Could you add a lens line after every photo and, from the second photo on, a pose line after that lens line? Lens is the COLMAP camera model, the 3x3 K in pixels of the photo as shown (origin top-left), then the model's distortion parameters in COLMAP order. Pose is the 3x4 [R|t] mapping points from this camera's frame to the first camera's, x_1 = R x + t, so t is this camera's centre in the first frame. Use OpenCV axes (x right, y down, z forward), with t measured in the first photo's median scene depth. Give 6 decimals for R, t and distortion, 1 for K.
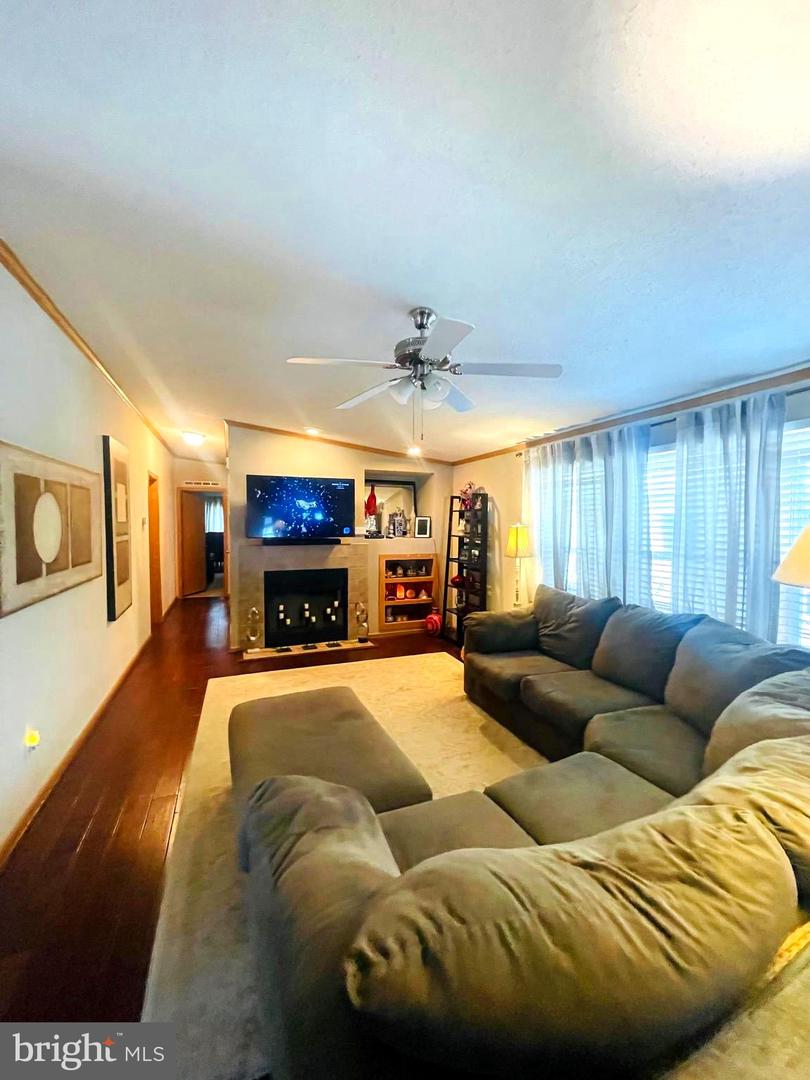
lens RADIAL K [[433.8, 0, 404.9], [0, 433.8, 537.5], [0, 0, 1]] dist [-0.001098, 0.000018]
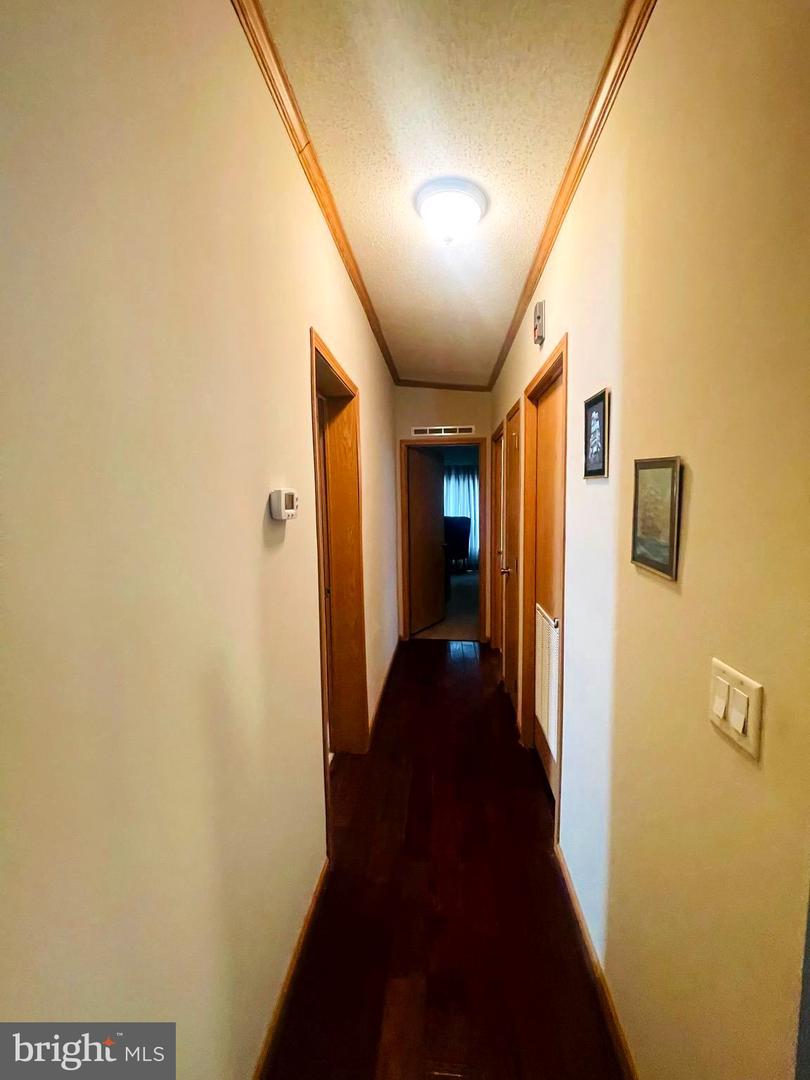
lens RADIAL K [[433.8, 0, 405.7], [0, 433.8, 538.1], [0, 0, 1]] dist [-0.001098, 0.000018]
pose [[0.886931, 0.025925, -0.461174, -0.268488], [0.000731, 0.998344, 0.057528, -0.021110], [0.461902, -0.051360, 0.885443, 0.518484]]
